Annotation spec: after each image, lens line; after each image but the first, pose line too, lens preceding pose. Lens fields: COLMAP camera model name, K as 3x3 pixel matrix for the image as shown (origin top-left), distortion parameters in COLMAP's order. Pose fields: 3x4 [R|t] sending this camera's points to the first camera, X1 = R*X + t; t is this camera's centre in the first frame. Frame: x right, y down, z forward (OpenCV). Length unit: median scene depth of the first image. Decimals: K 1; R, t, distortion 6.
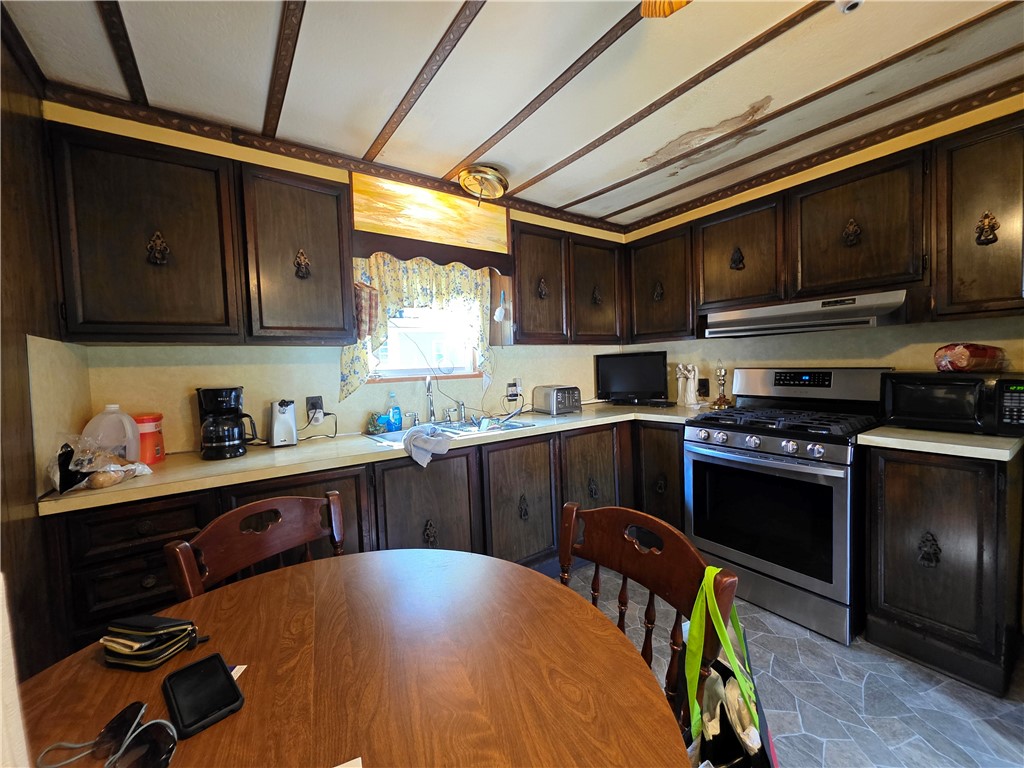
lens RADIAL K [[405.7, 0, 513.4], [0, 405.7, 383.2], [0, 0, 1]] dist [-0.001812, 0.000554]
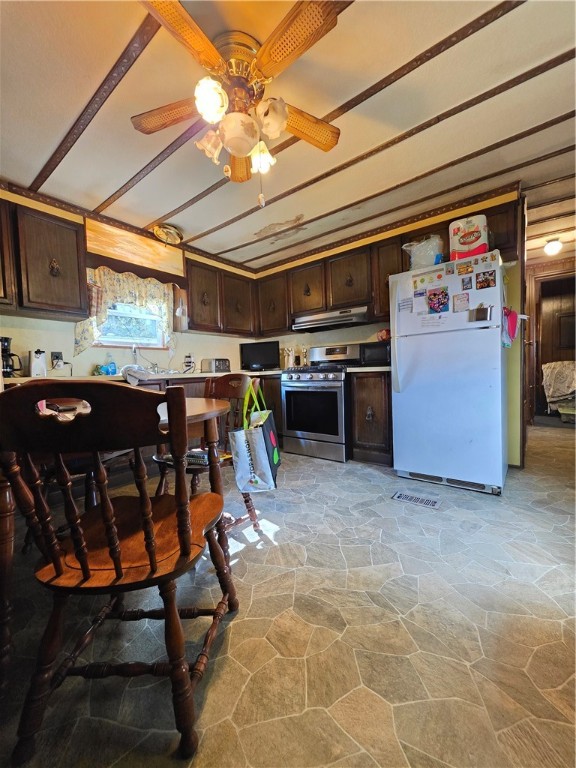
lens RADIAL K [[304.3, 0, 289.1], [0, 304.3, 385.8], [0, 0, 1]] dist [-0.001812, 0.000554]
pose [[0.956343, -0.009184, 0.292102, 0.037444], [0.013986, 0.999799, -0.014355, 0.196336], [-0.291911, 0.017814, 0.956280, -0.418193]]
